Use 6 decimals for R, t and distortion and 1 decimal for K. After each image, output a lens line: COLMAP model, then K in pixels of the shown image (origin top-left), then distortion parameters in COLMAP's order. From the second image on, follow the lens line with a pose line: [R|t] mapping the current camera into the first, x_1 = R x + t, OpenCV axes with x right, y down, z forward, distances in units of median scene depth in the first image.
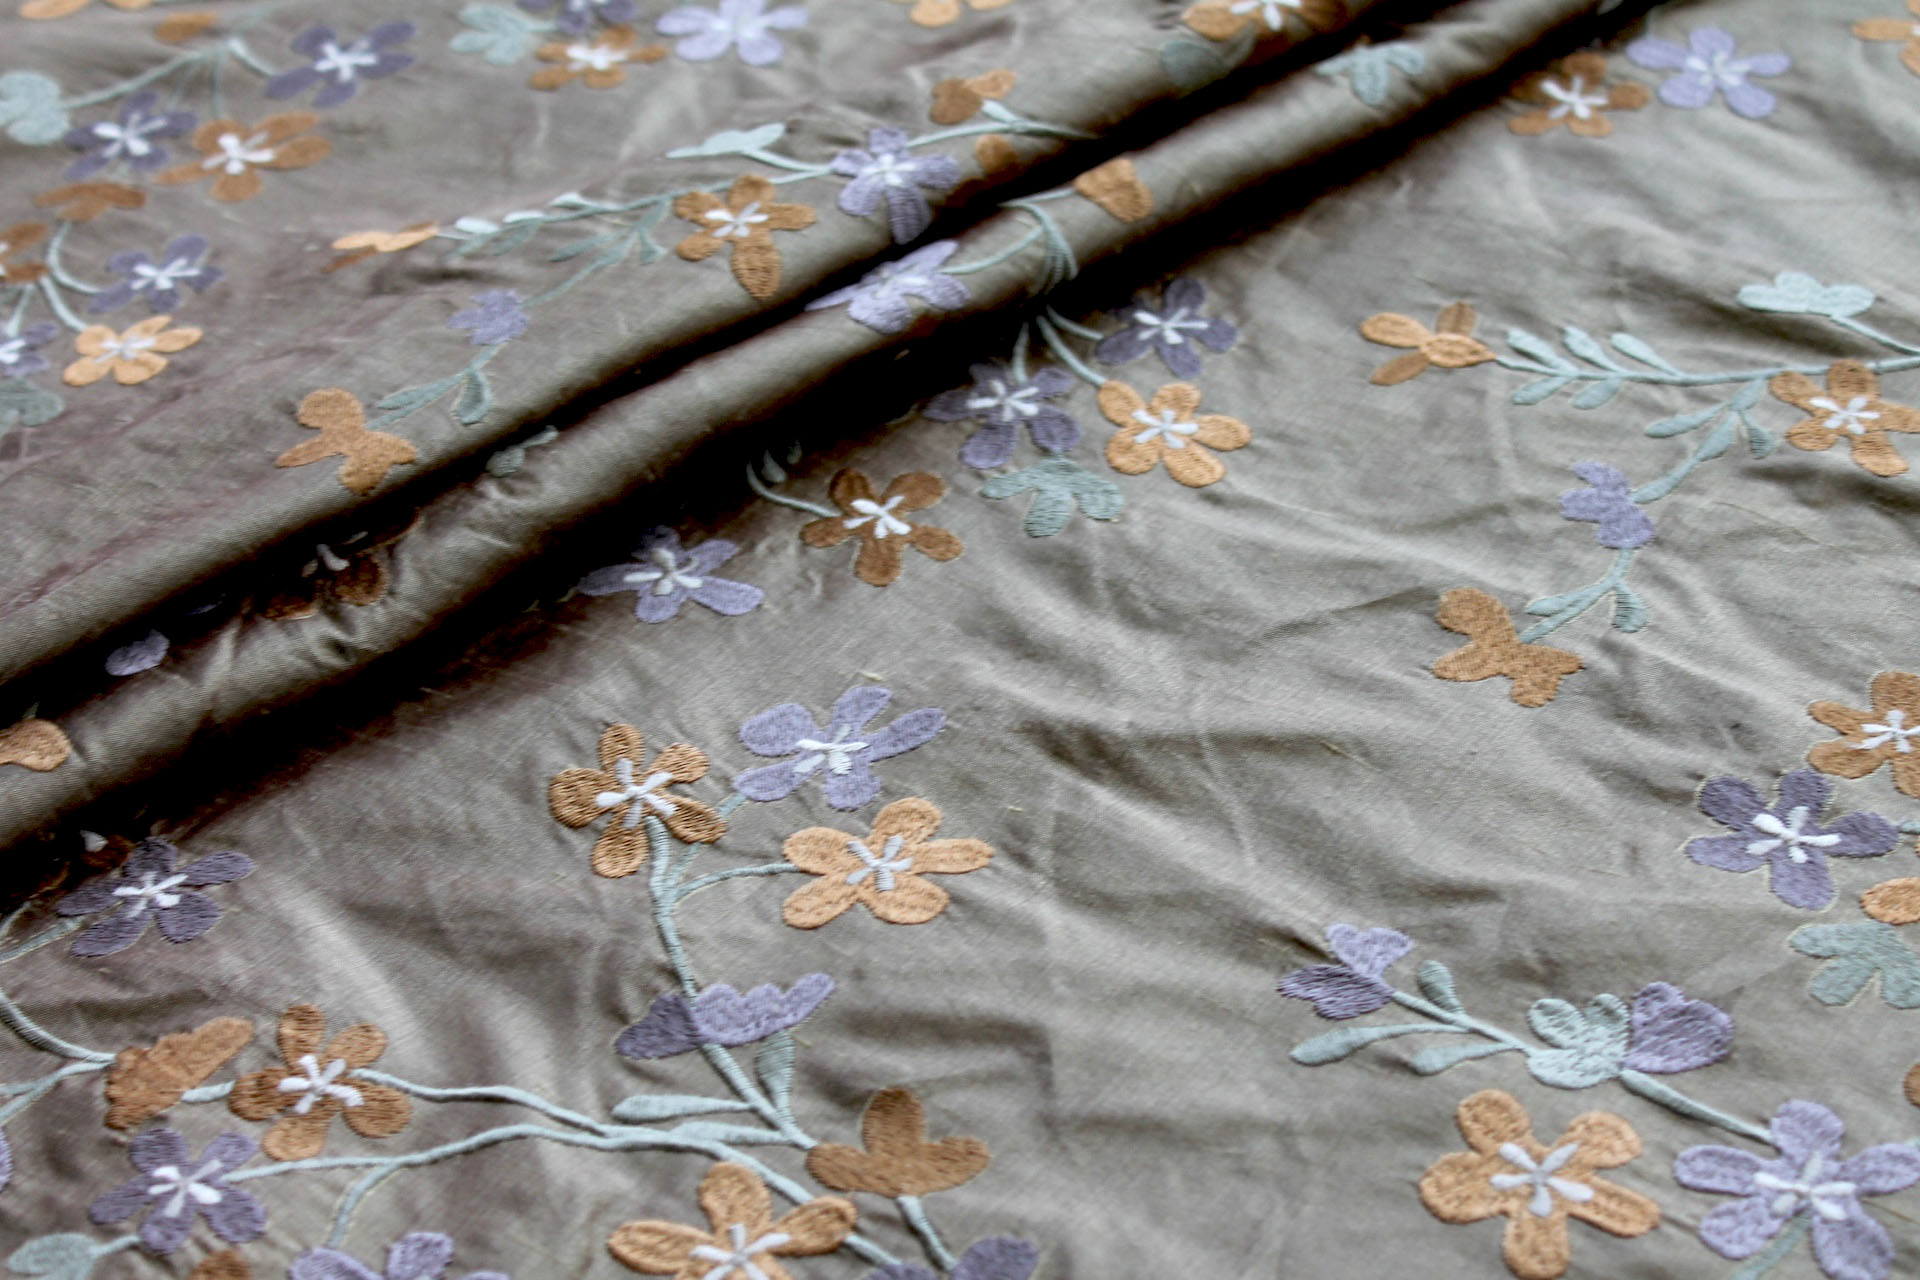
lens RADIAL K [[3610.4, 0, 960.0], [0, 3610.4, 640.0], [0, 0, 1]] dist [-0.004155, 0.038218]
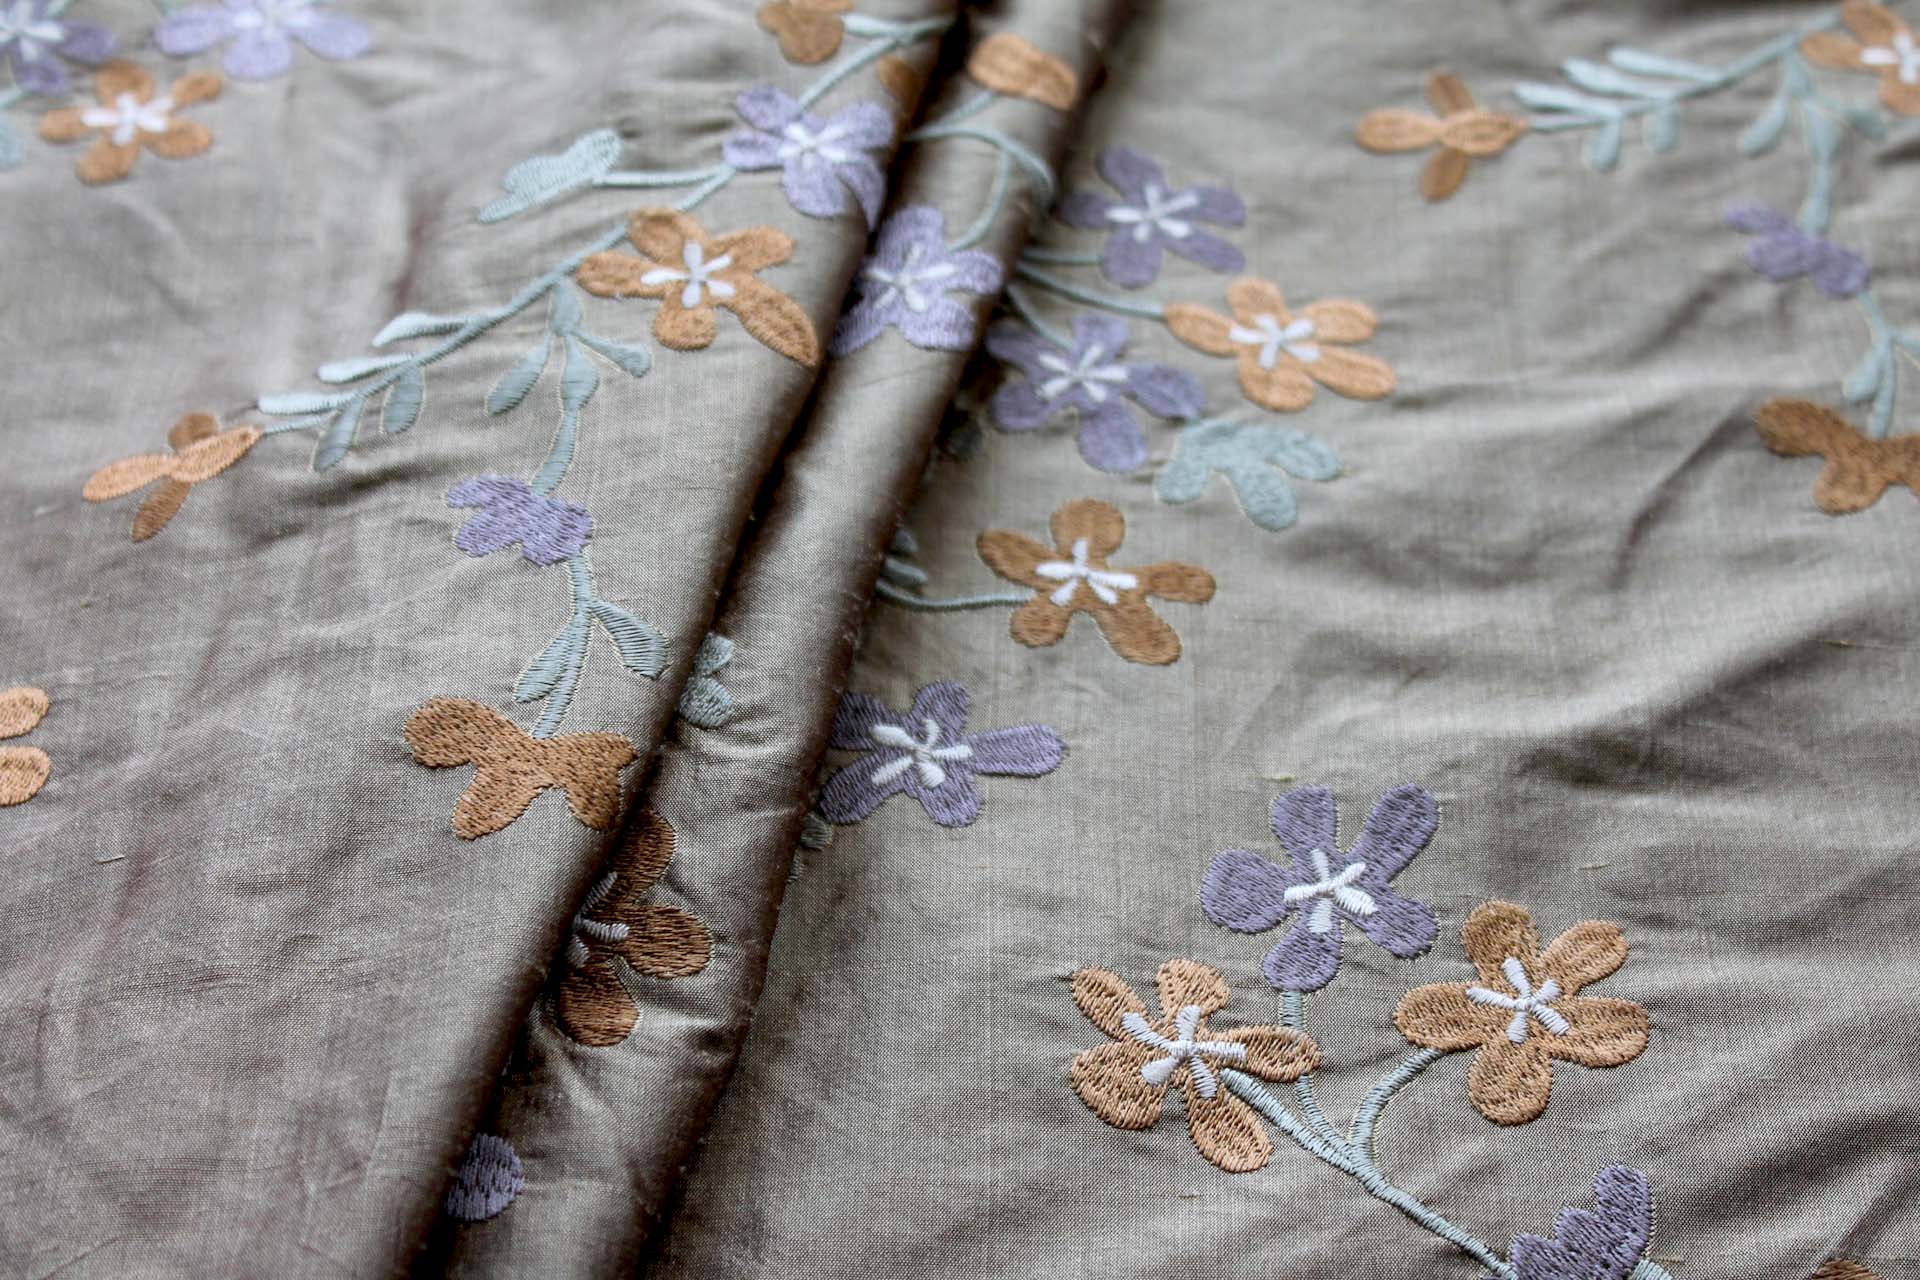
lens RADIAL K [[3610.4, 0, 960.0], [0, 3610.4, 640.0], [0, 0, 1]] dist [-0.004155, 0.038218]
pose [[0.812277, -0.384138, 0.438912, -0.387968], [0.325873, 0.922983, 0.204717, -0.188187], [-0.483748, -0.023258, 0.874898, 0.328332]]
